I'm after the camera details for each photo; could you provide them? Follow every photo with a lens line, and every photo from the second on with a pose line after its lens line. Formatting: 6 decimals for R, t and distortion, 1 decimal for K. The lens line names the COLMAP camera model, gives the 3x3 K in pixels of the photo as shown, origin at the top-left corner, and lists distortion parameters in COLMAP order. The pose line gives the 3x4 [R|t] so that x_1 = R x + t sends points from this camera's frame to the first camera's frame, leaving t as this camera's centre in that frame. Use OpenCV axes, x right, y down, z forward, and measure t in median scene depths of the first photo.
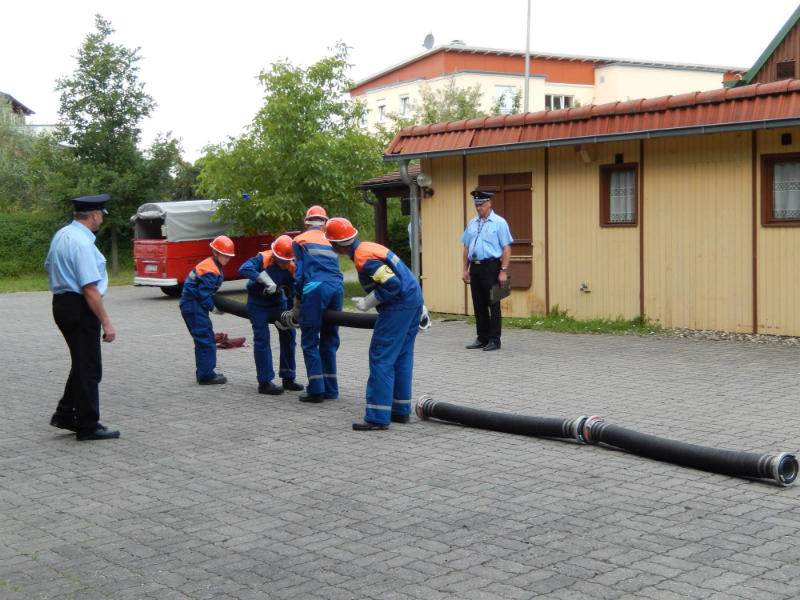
lens RADIAL K [[1155.7, 0, 403.6], [0, 1155.7, 301.4], [0, 0, 1]] dist [-0.060157, 0.000000]
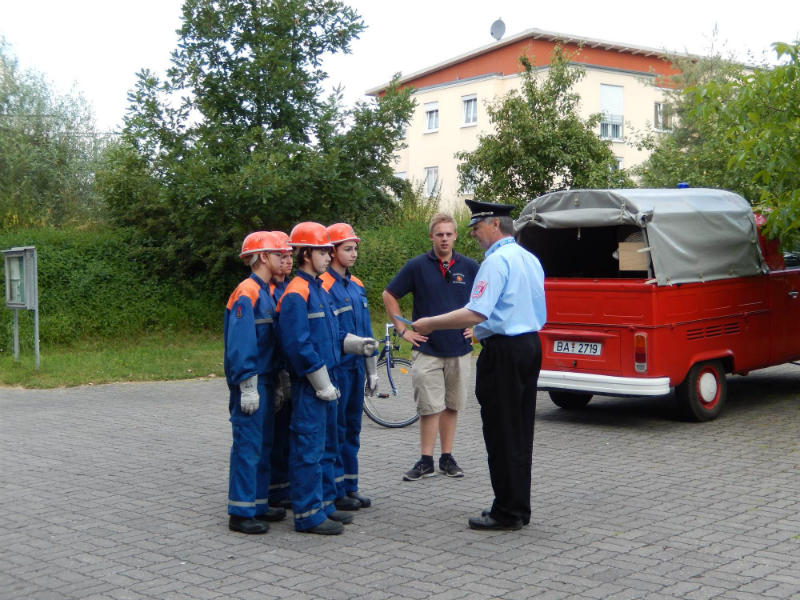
lens RADIAL K [[1155.7, 0, 396.0], [0, 1155.7, 298.5], [0, 0, 1]] dist [-0.060157, 0.000000]
pose [[0.992450, 0.011661, 0.122094, -0.259909], [-0.006579, 0.999098, -0.041948, -0.022562], [-0.122473, 0.040828, 0.991632, 0.466660]]
